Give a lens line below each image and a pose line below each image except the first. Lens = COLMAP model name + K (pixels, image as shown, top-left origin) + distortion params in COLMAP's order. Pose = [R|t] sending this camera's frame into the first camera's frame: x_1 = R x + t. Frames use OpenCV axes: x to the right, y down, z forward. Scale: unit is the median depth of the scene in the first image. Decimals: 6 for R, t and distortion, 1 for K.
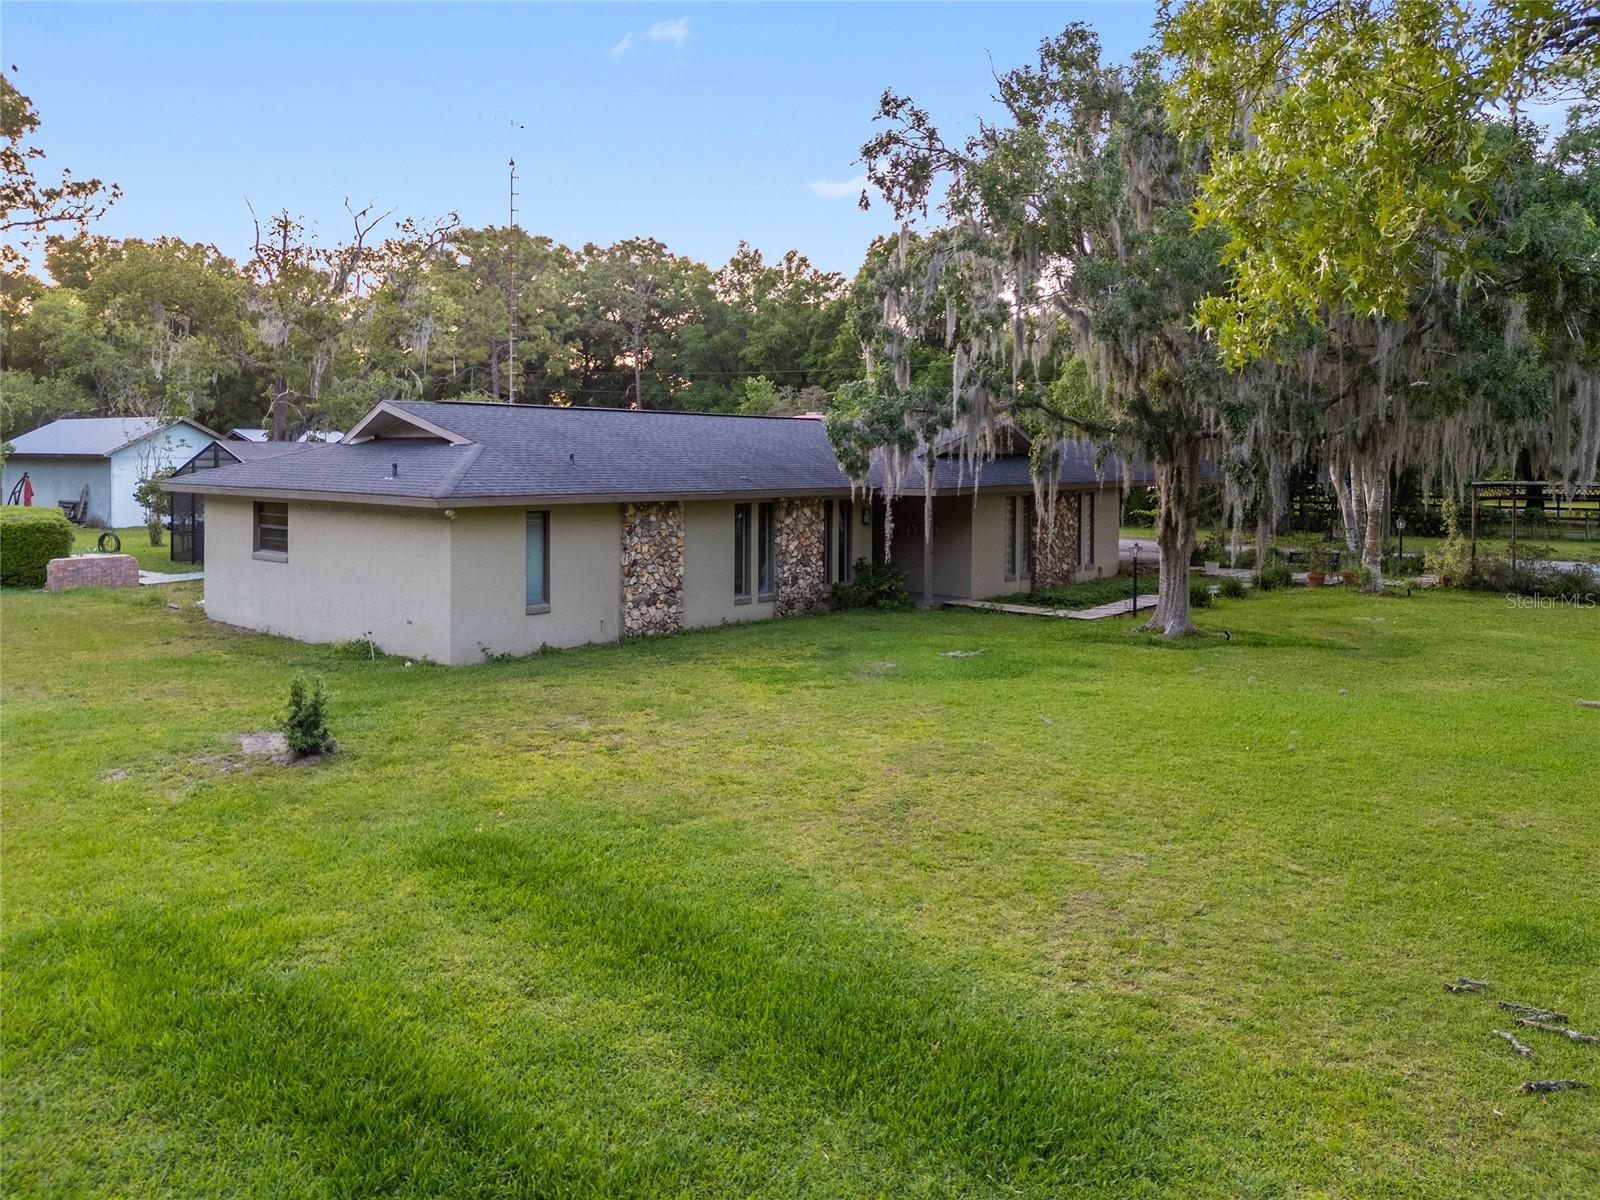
lens RADIAL K [[1216.0, 0, 846.6], [0, 1216.0, 494.6], [0, 0, 1]] dist [0.054671, -0.001020]
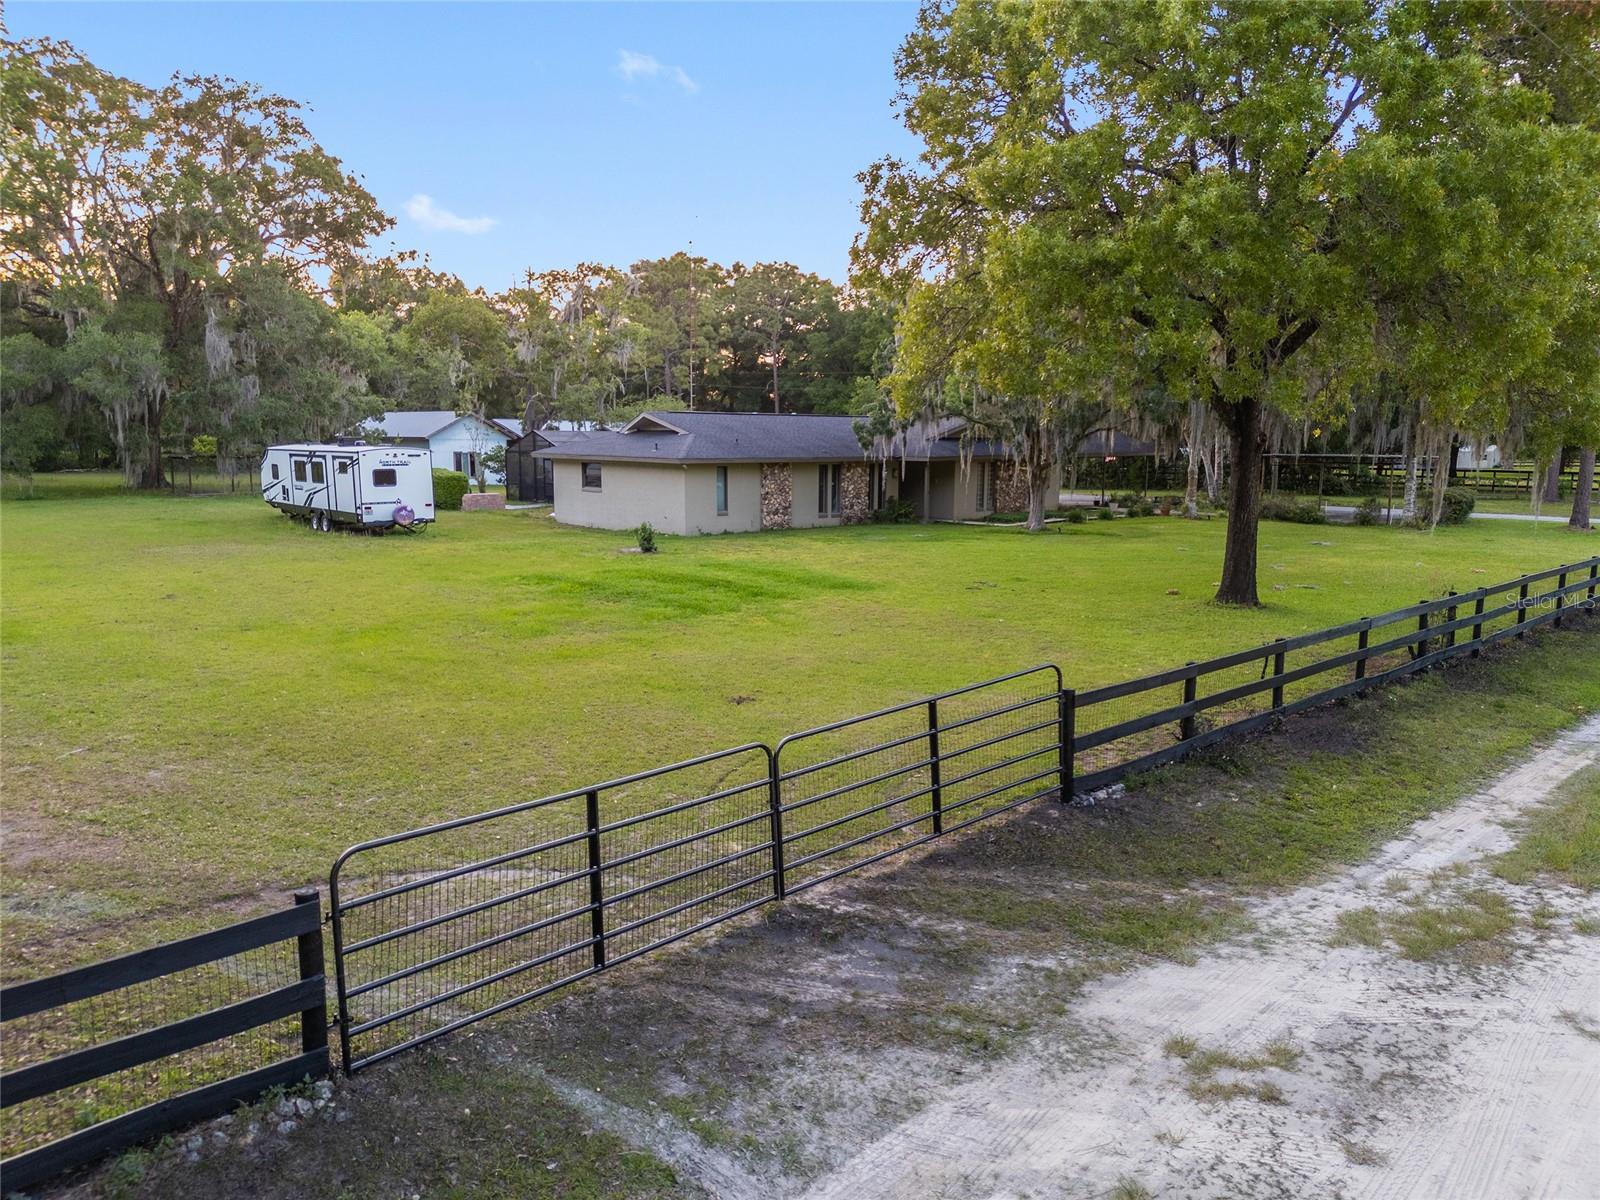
lens RADIAL K [[1101.1, 0, 800.0], [0, 1101.1, 600.0], [0, 0, 1]] dist [0.032578, -0.004362]
pose [[0.988821, 0.020241, -0.147726, 0.131438], [-0.003201, 0.993397, 0.114687, 0.019347], [0.149071, -0.112932, 0.982356, -0.693352]]
